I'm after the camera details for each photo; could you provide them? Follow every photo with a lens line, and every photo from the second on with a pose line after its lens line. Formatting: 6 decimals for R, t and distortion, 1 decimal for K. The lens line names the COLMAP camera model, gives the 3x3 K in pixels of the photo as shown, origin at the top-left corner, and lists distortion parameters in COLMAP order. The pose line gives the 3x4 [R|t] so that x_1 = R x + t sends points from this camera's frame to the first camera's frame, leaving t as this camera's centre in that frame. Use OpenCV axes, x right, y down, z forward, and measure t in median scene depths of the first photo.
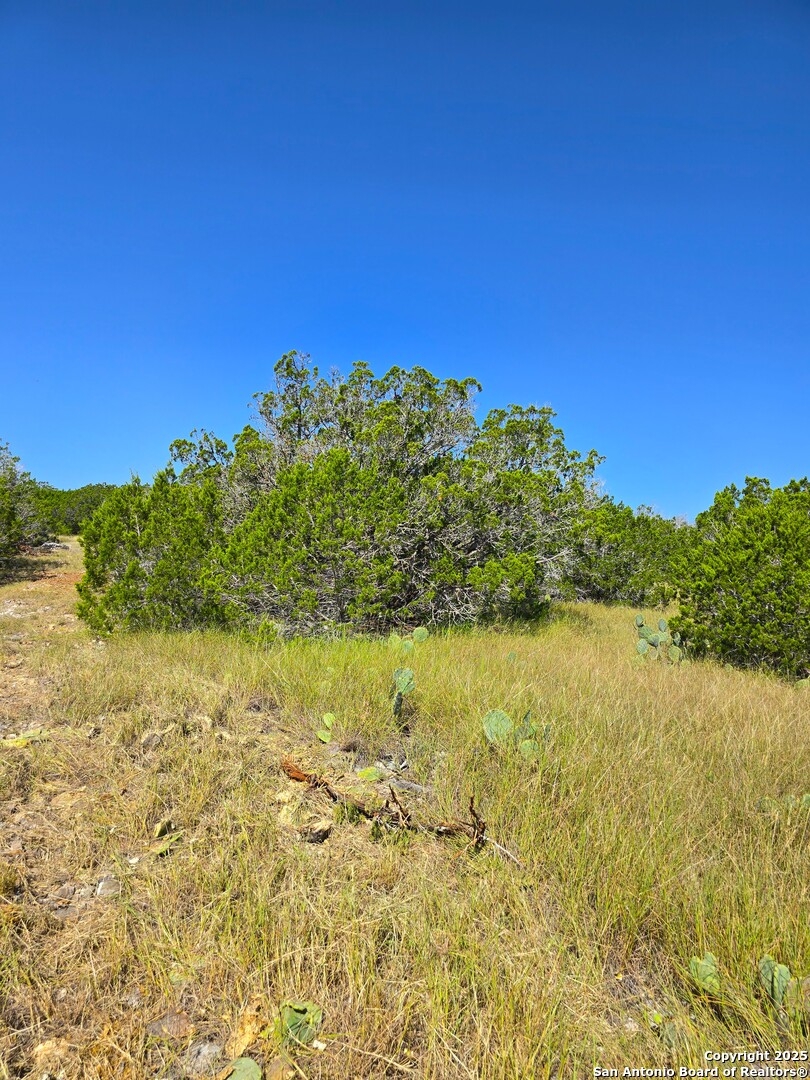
lens RADIAL K [[778.3, 0, 405.0], [0, 778.3, 540.0], [0, 0, 1]] dist [0.091013, -0.003980]
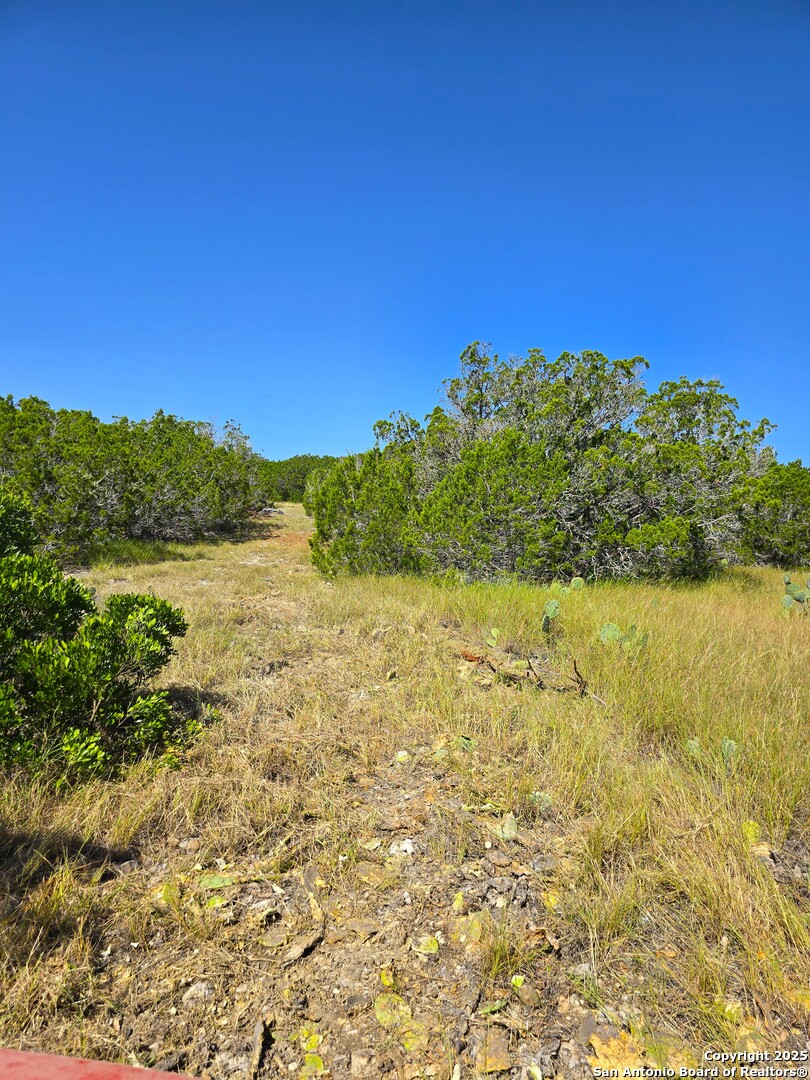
lens RADIAL K [[778.3, 0, 405.0], [0, 778.3, 540.0], [0, 0, 1]] dist [0.091013, -0.003980]
pose [[0.971893, 0.010542, -0.235186, 0.032524], [-0.000381, 0.999066, 0.043209, 0.001297], [0.235422, -0.041905, 0.970989, -0.174022]]
